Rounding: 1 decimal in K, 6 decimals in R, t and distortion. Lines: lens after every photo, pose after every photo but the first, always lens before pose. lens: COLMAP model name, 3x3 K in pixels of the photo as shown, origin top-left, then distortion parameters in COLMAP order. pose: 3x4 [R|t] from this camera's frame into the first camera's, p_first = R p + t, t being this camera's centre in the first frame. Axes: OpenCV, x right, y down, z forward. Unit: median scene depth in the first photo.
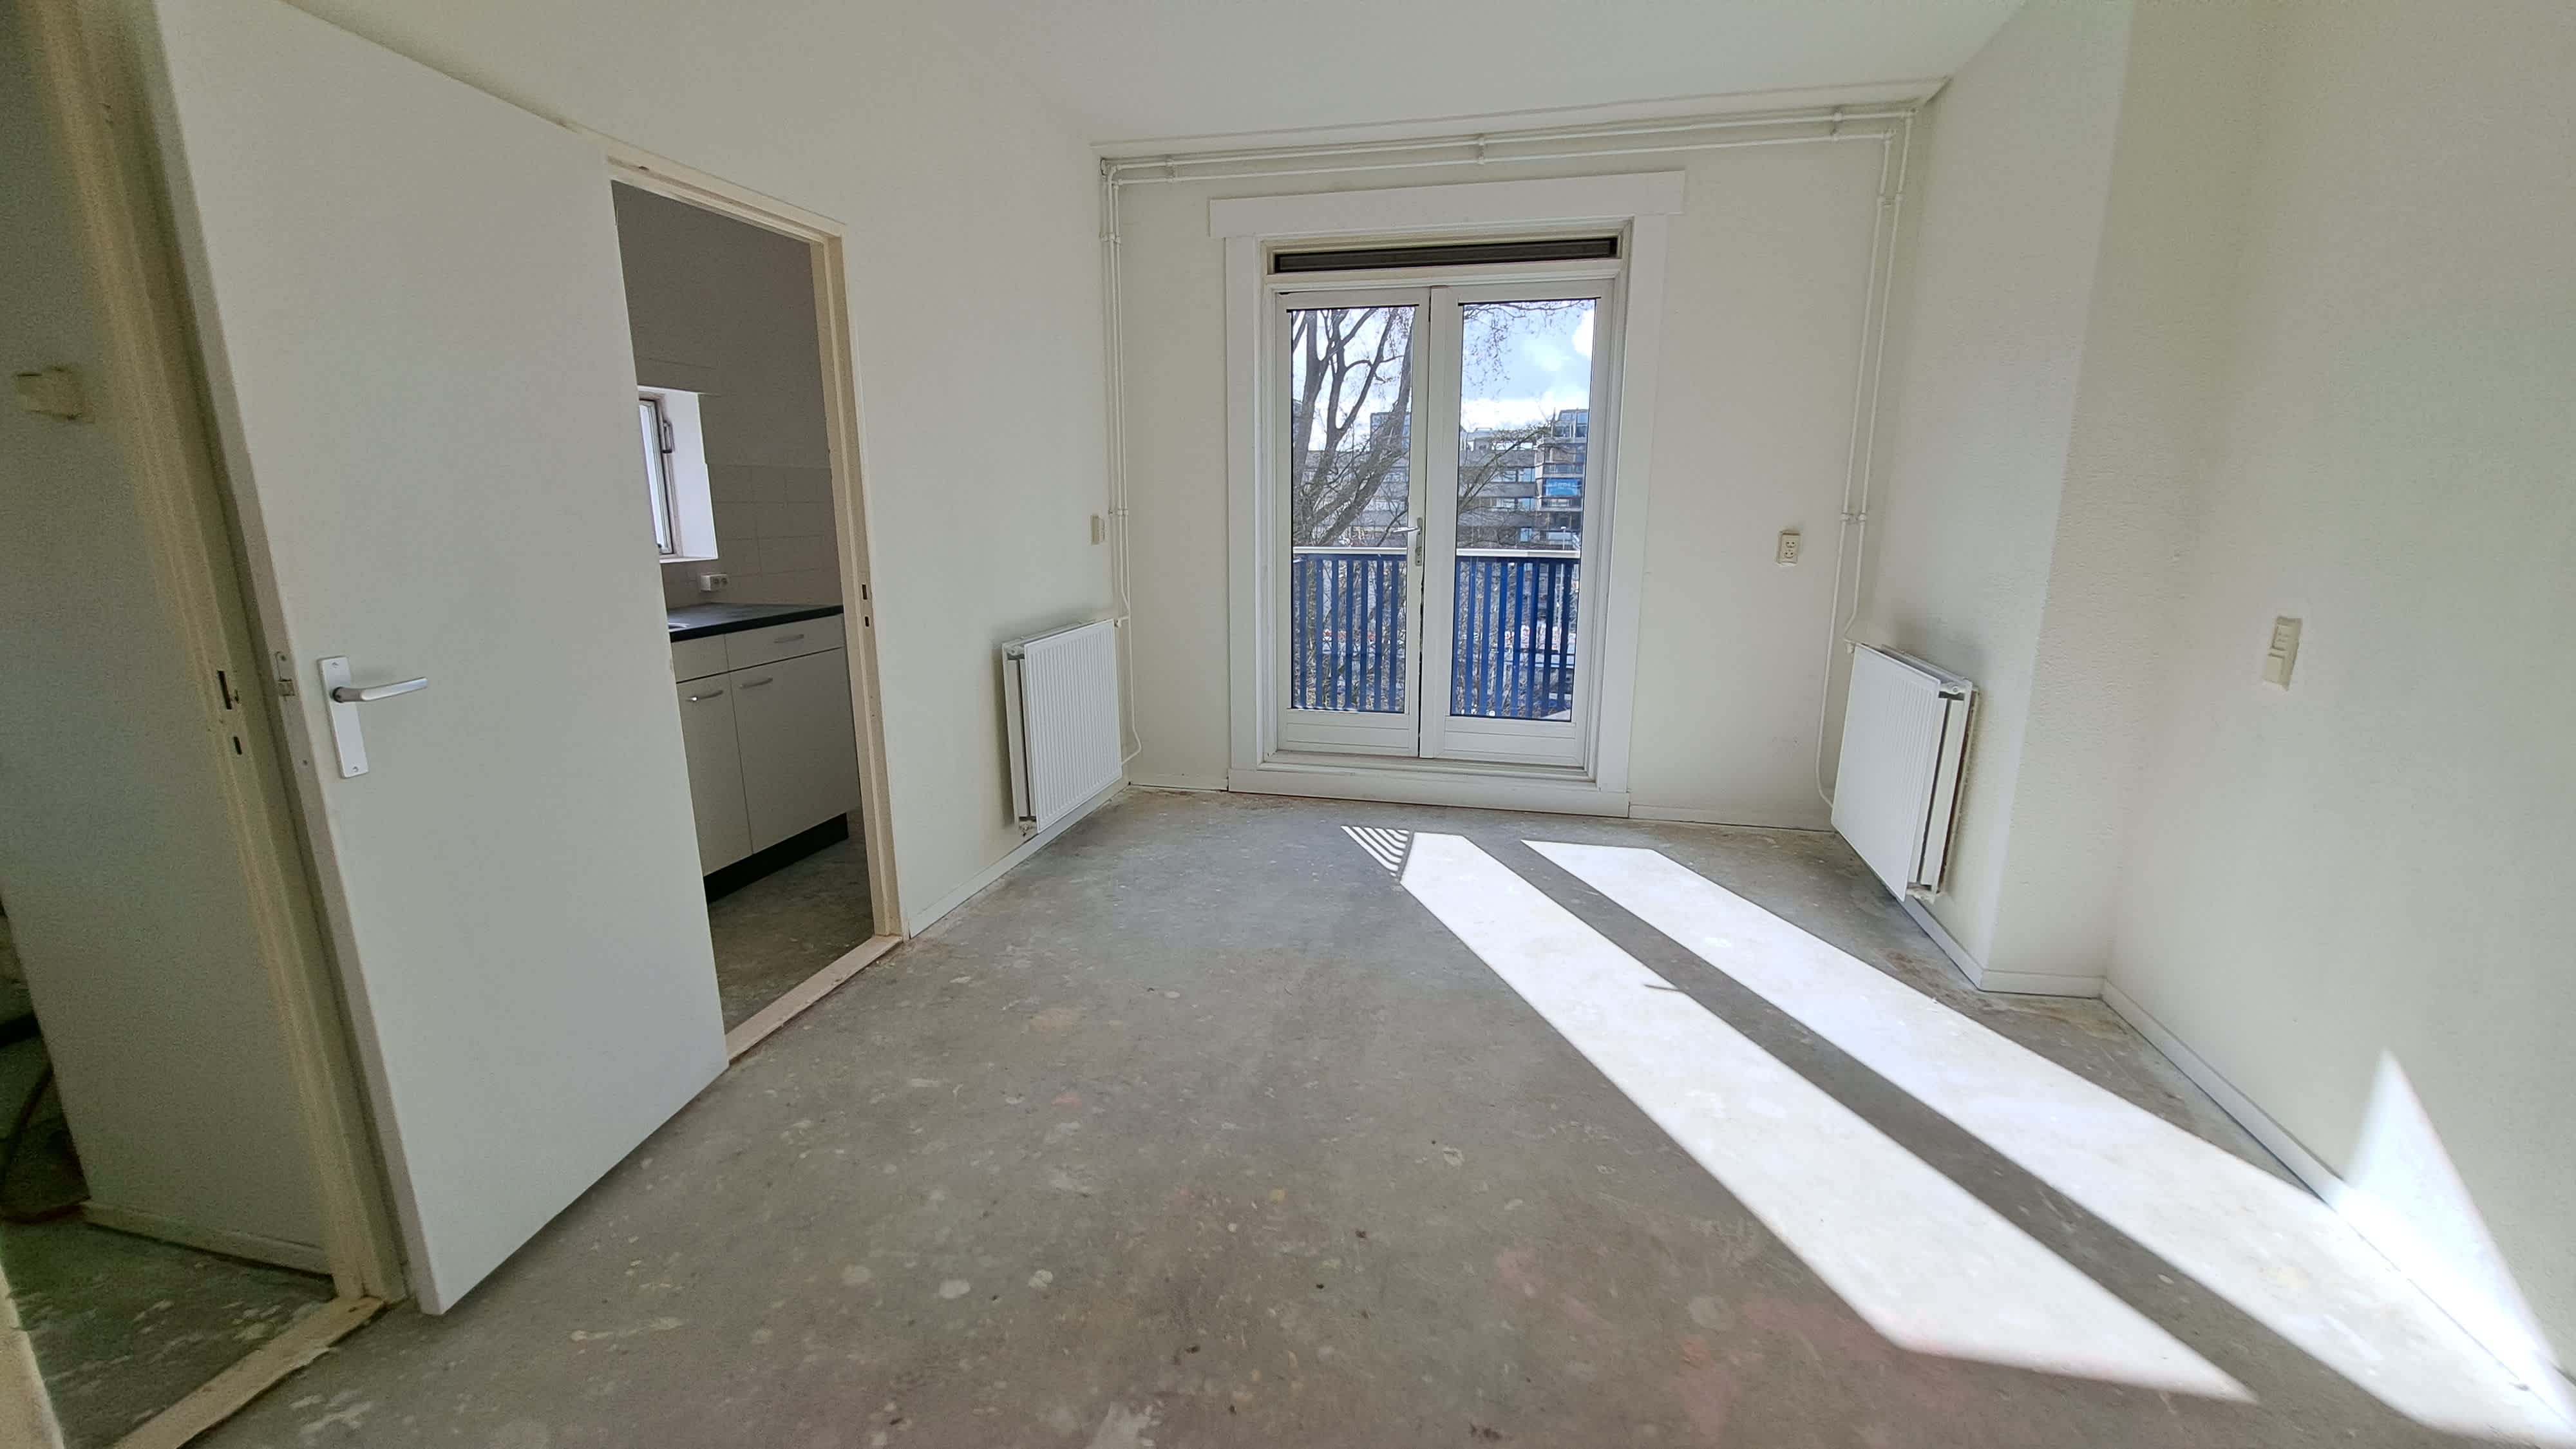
lens RADIAL K [[1009.1, 0, 1294.6], [0, 1009.1, 728.4], [0, 0, 1]] dist [-0.002105, -0.000097]
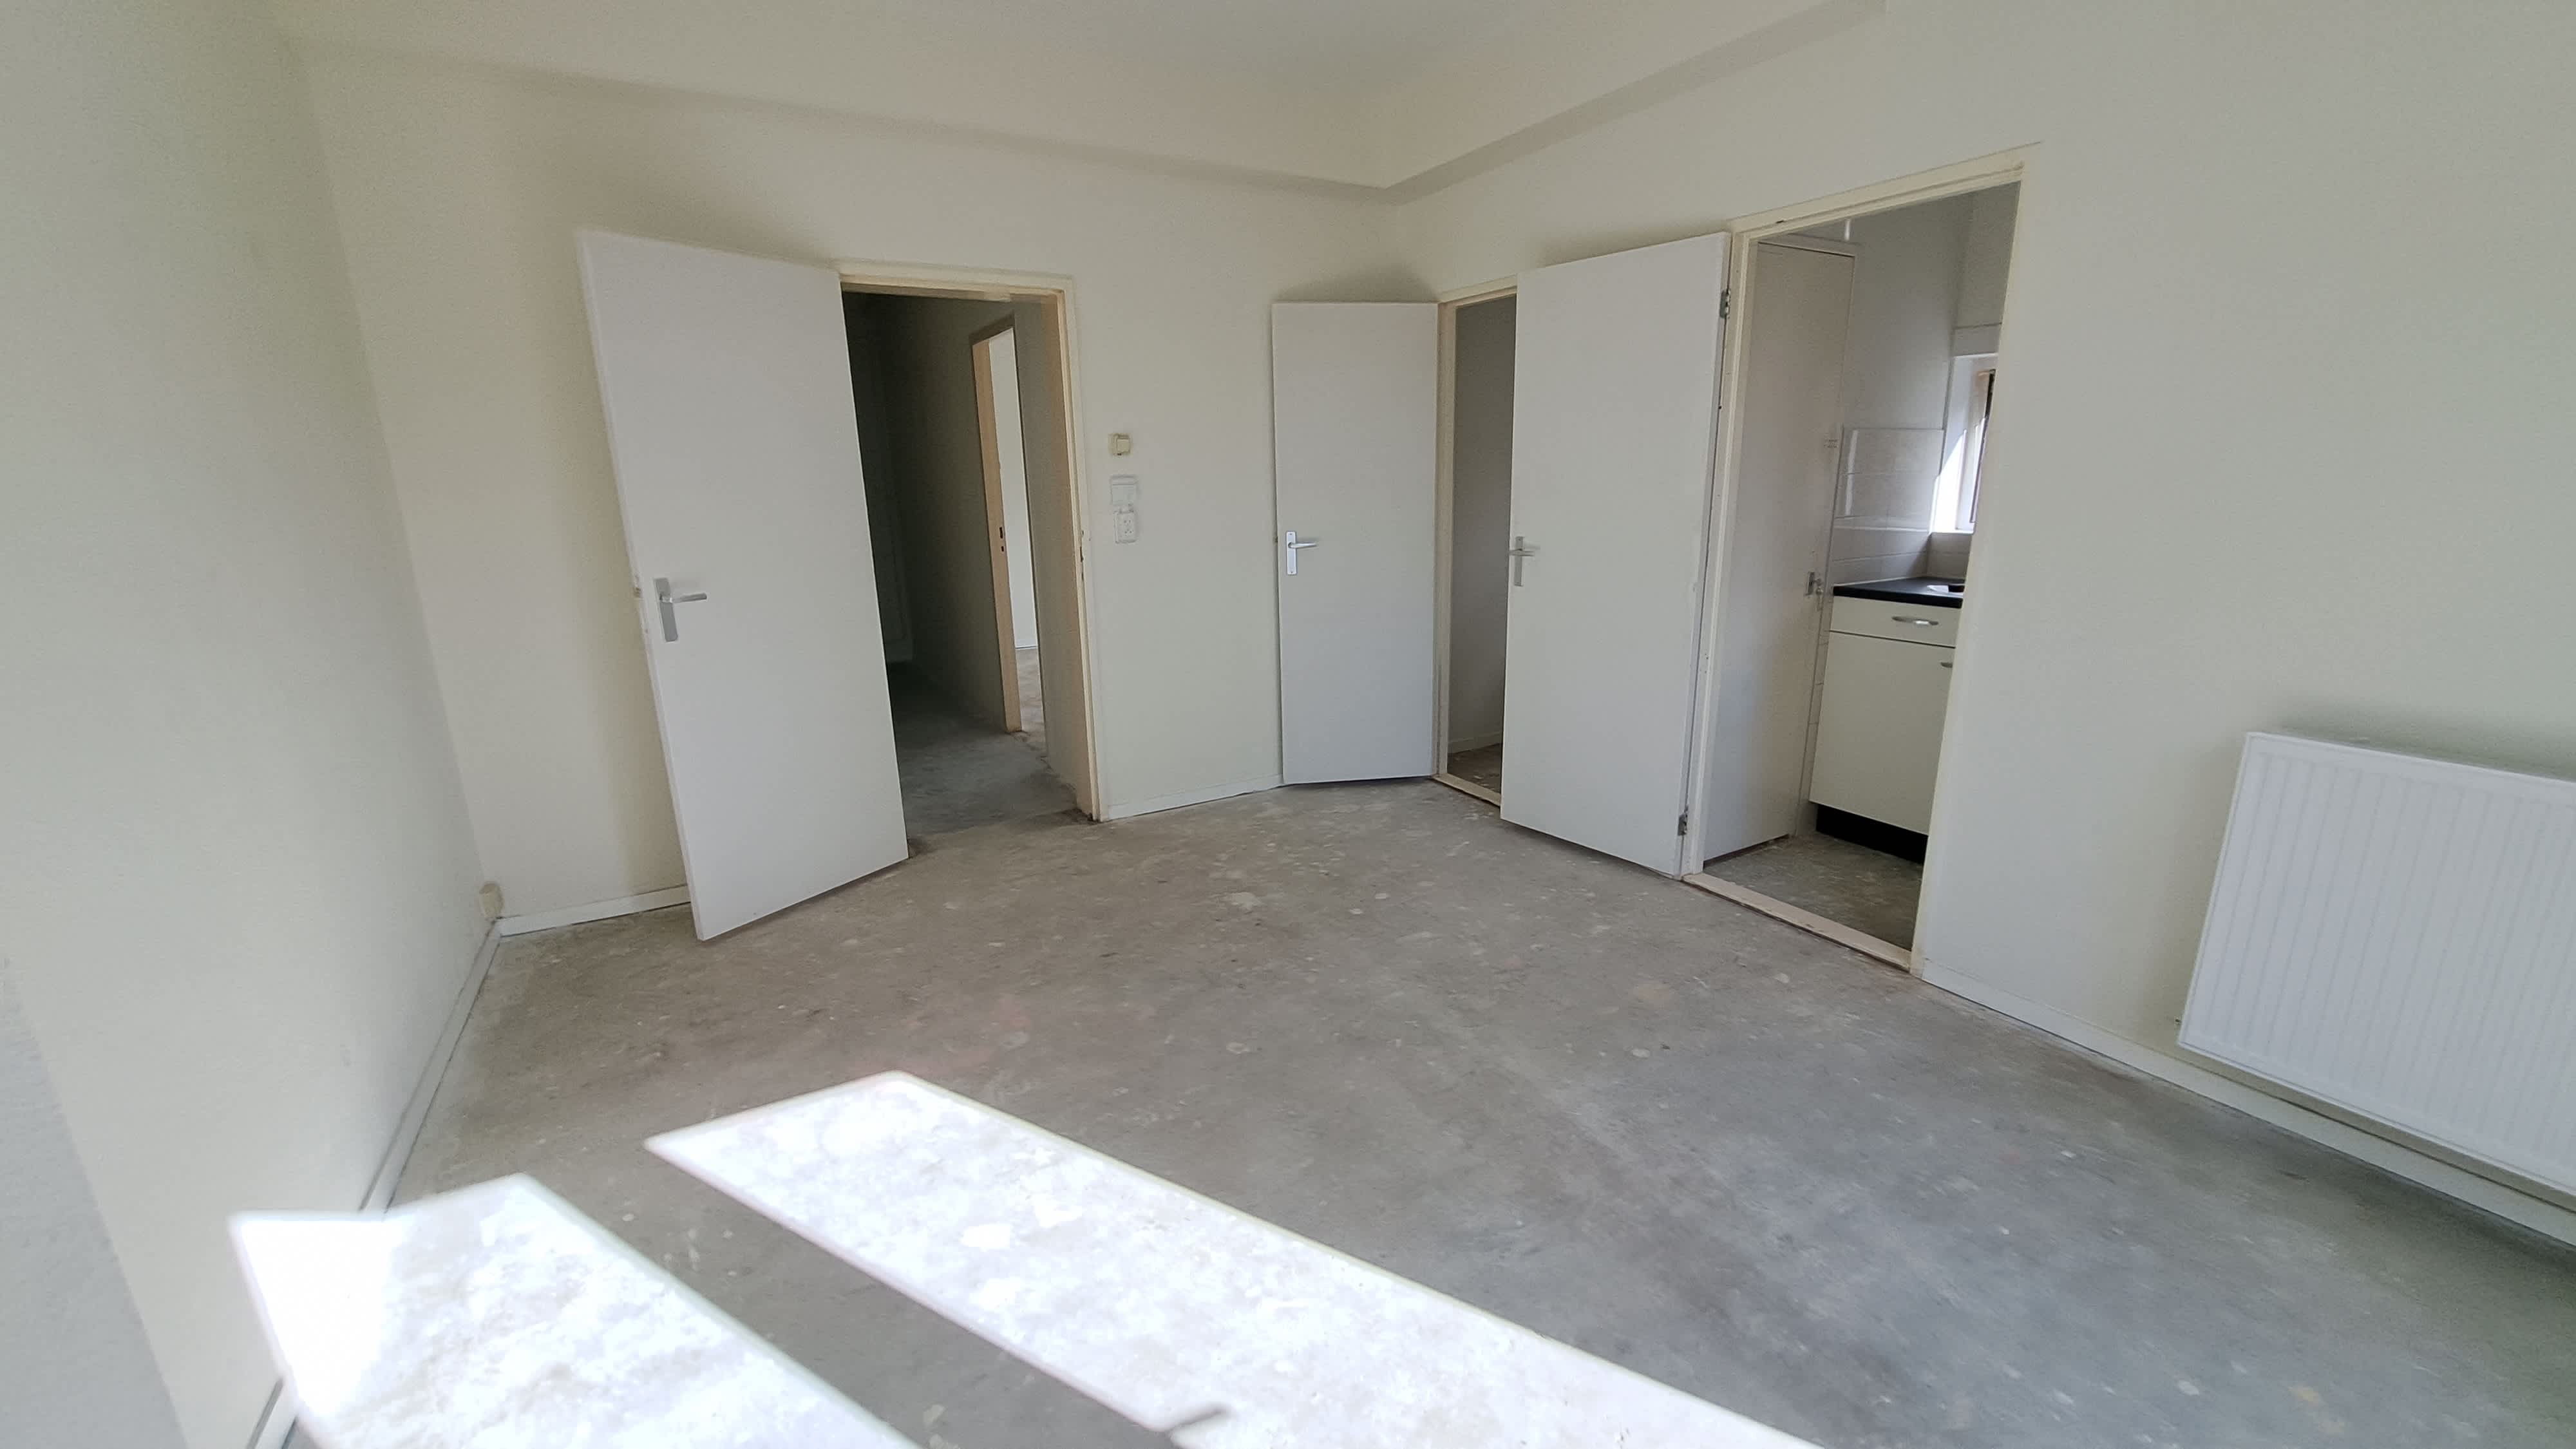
lens RADIAL K [[1009.1, 0, 1292.6], [0, 1009.1, 724.7], [0, 0, 1]] dist [-0.002105, -0.000097]
pose [[-0.728519, 0.175197, -0.662243, 0.705410], [-0.143615, 0.906196, 0.397723, -0.331907], [0.669802, 0.384857, -0.635020, 1.418979]]
